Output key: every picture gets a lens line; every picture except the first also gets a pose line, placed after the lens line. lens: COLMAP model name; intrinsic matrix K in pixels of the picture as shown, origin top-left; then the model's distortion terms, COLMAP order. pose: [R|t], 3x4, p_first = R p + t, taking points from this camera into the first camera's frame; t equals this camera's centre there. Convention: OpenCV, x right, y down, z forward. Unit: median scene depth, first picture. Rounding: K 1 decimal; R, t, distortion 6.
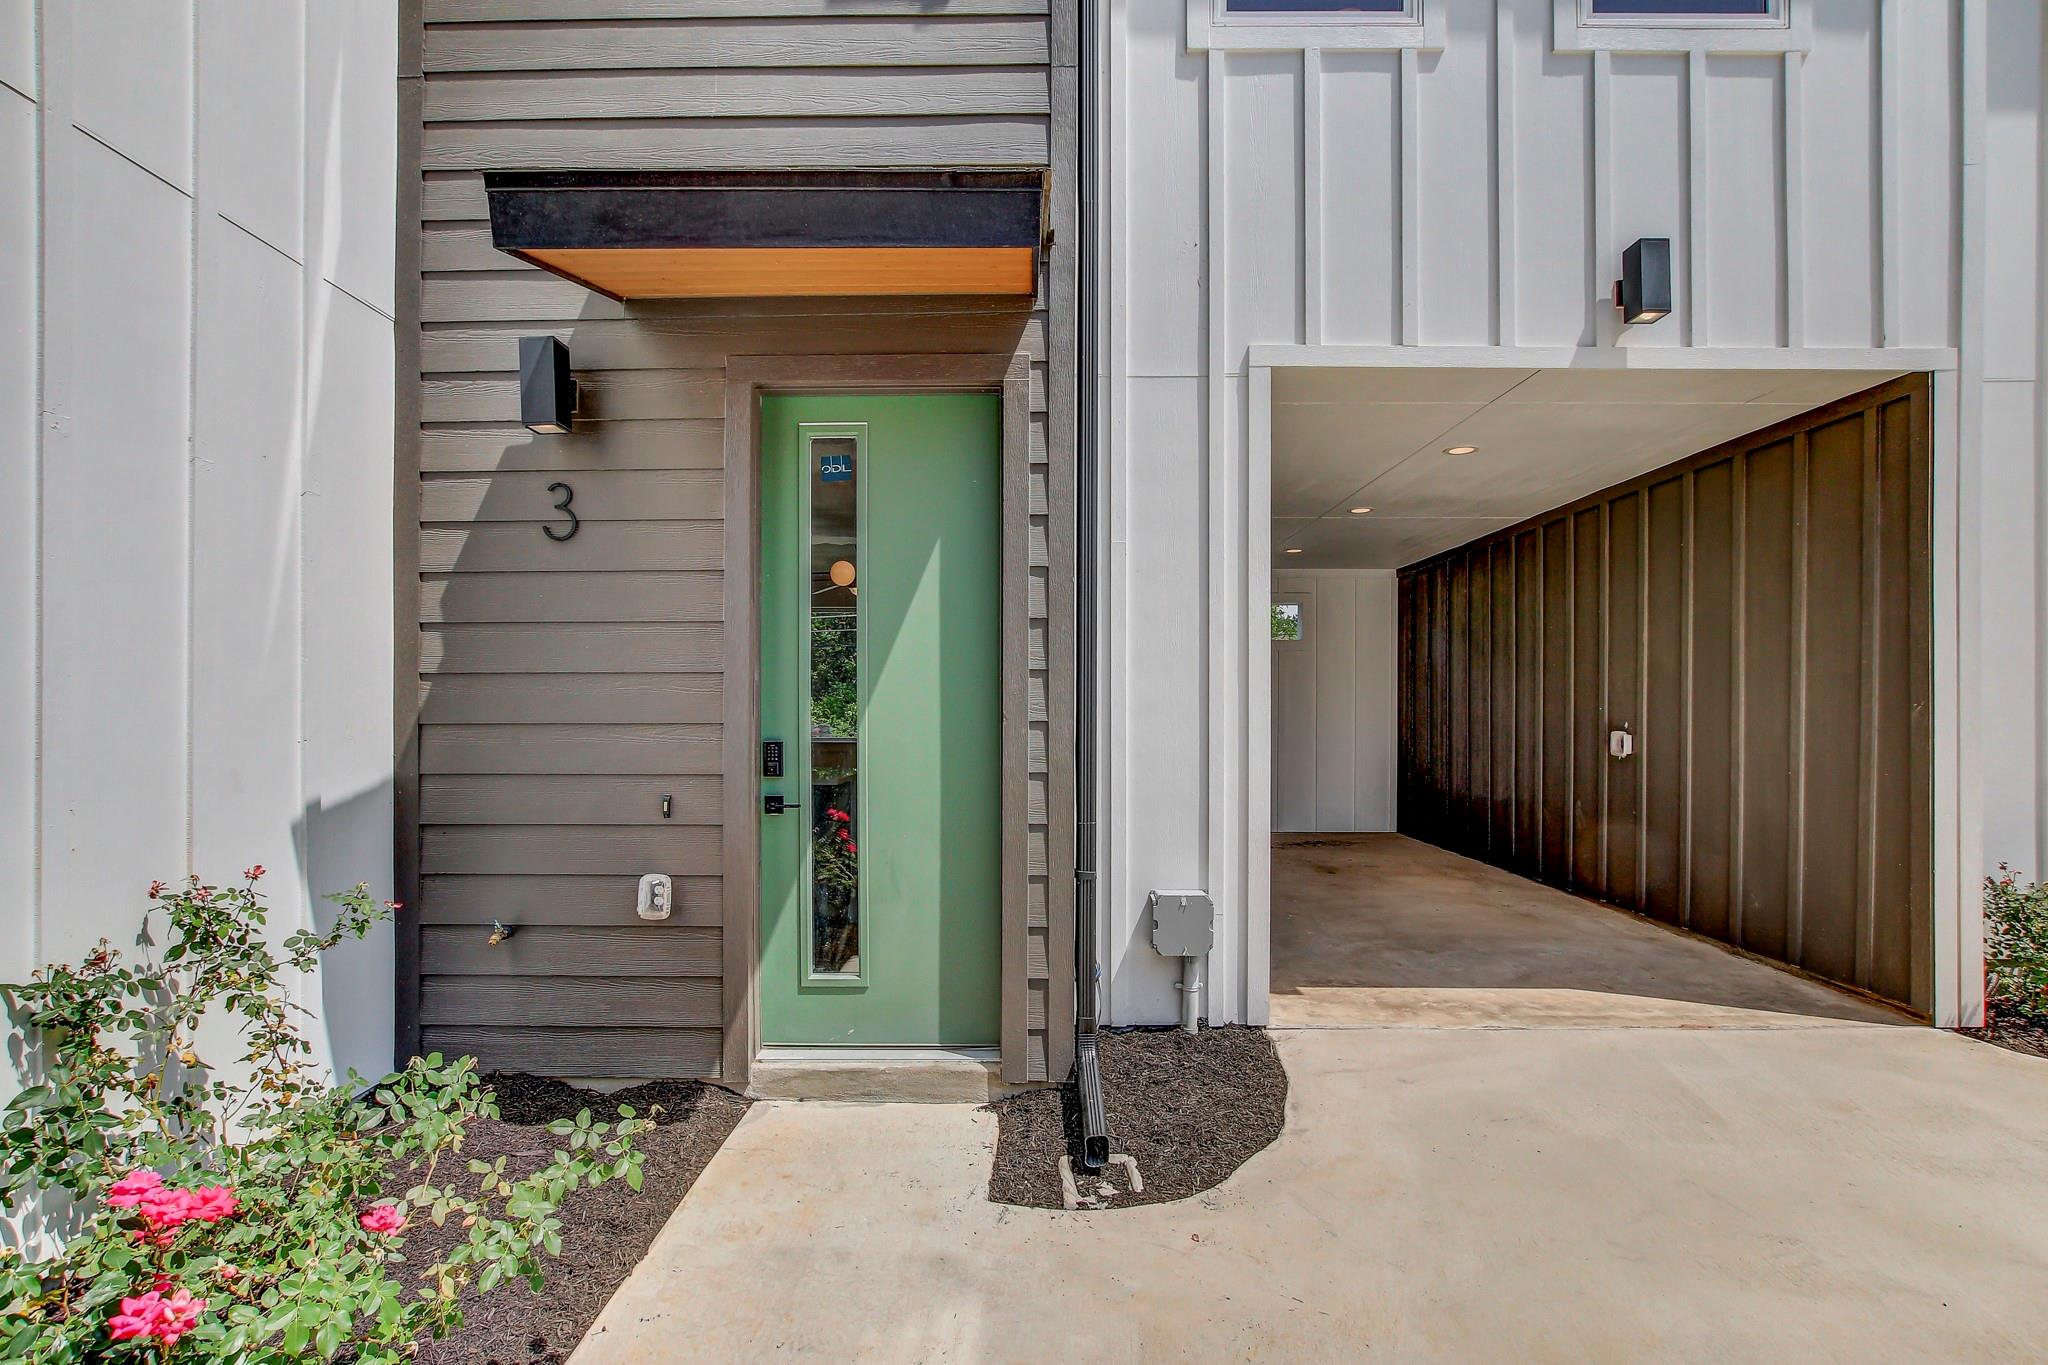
lens RADIAL K [[950.1, 0, 1020.8], [0, 950.1, 728.5], [0, 0, 1]] dist [-0.015267, 0.001042]
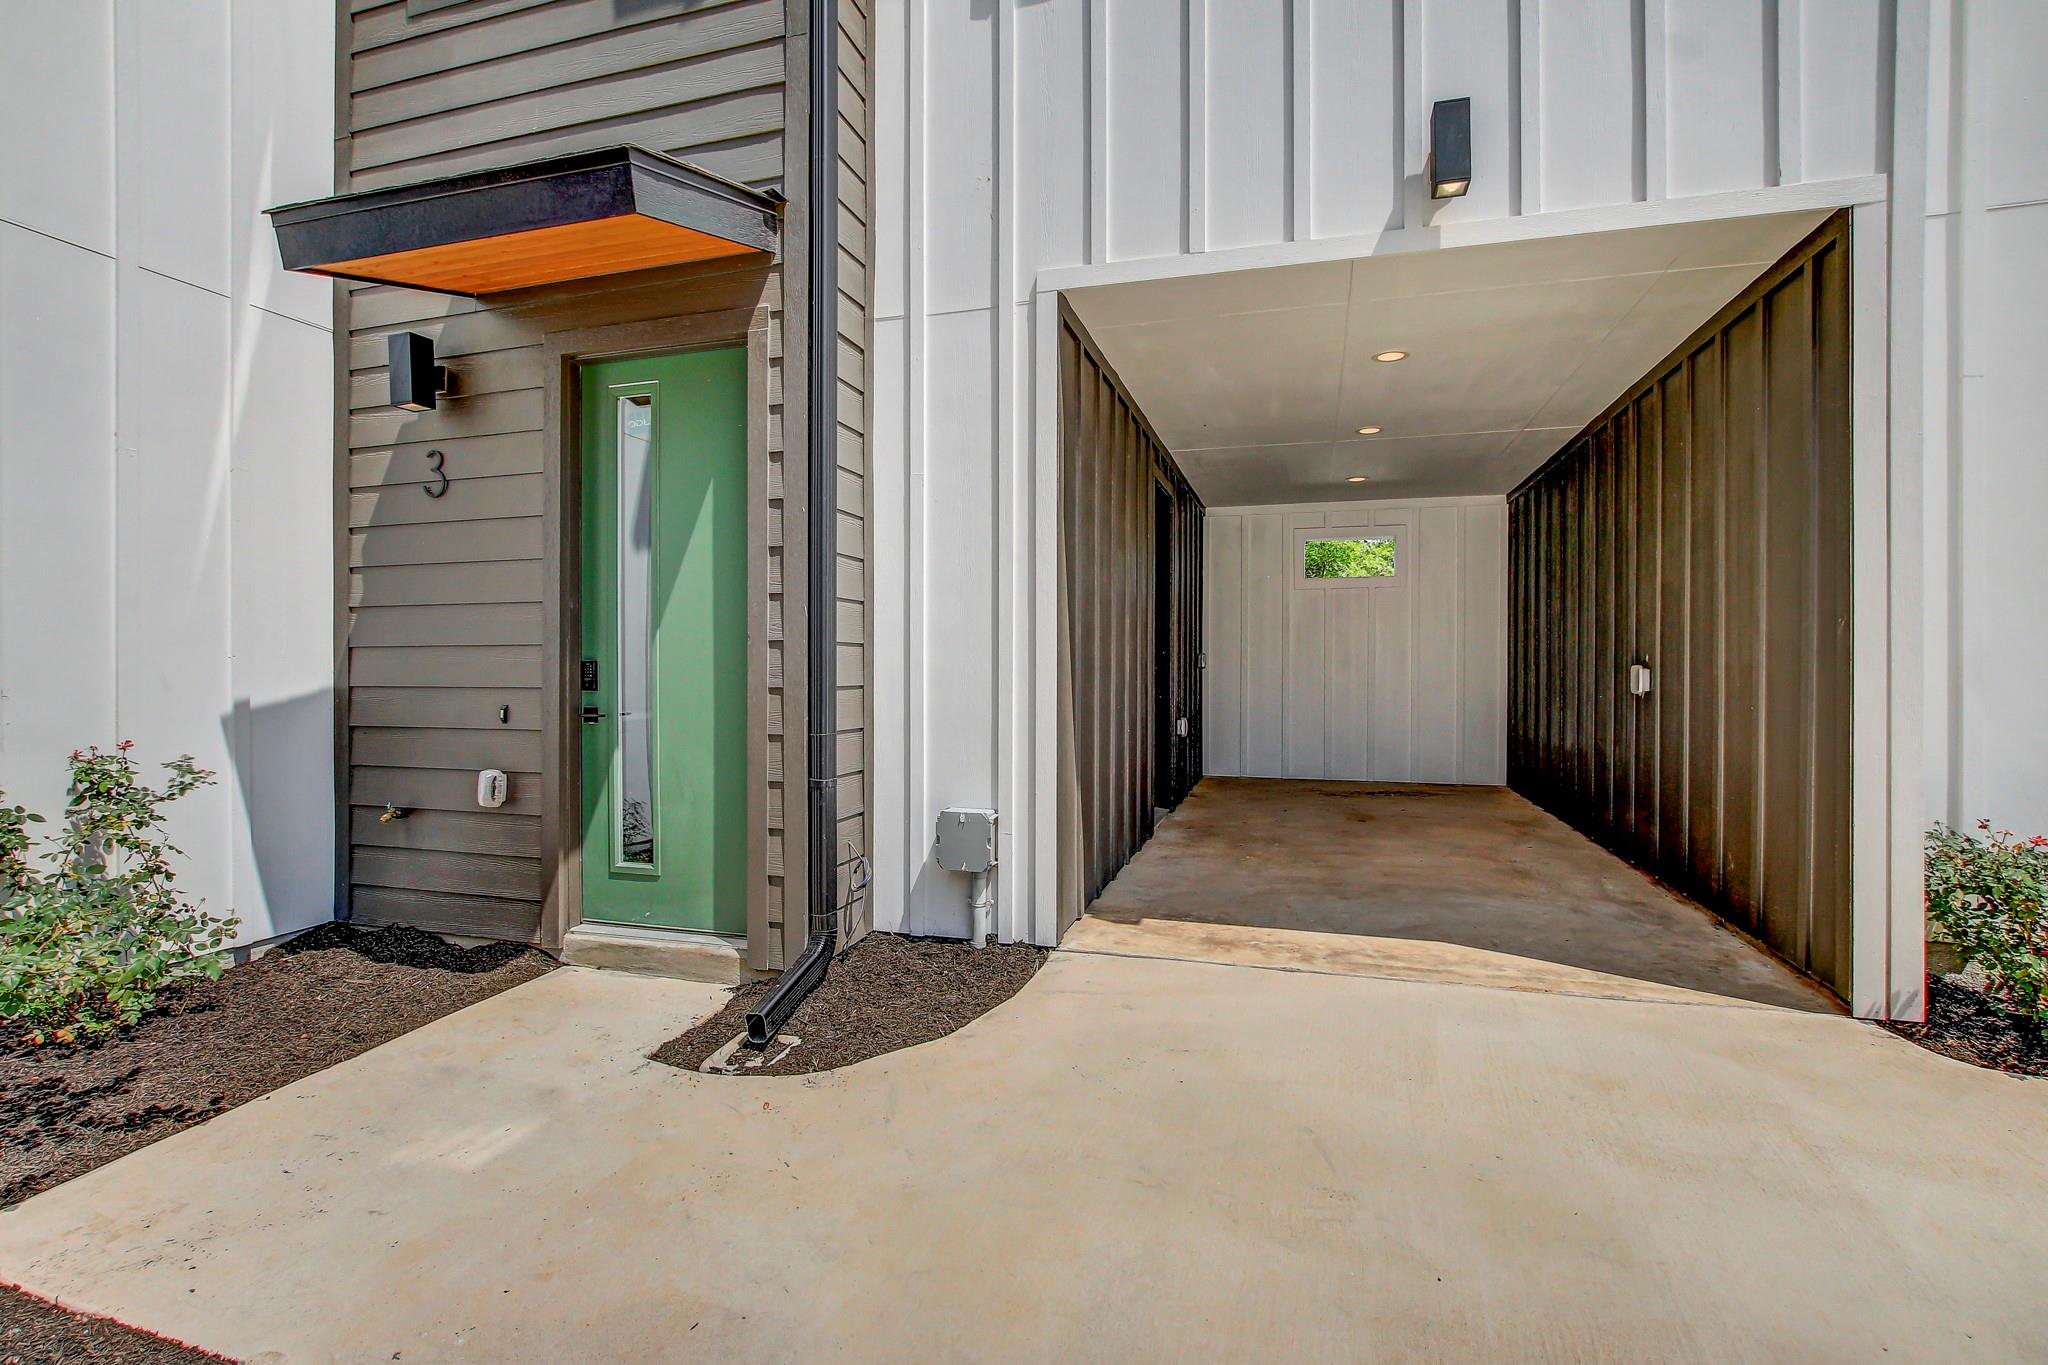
lens RADIAL K [[946.2, 0, 1022.2], [0, 946.2, 688.1], [0, 0, 1]] dist [-0.014844, 0.000643]
pose [[0.961854, 0.006537, -0.273485, 0.580915], [-0.005111, 0.999969, 0.005924, 0.038500], [0.273515, -0.004300, 0.961858, 0.030579]]
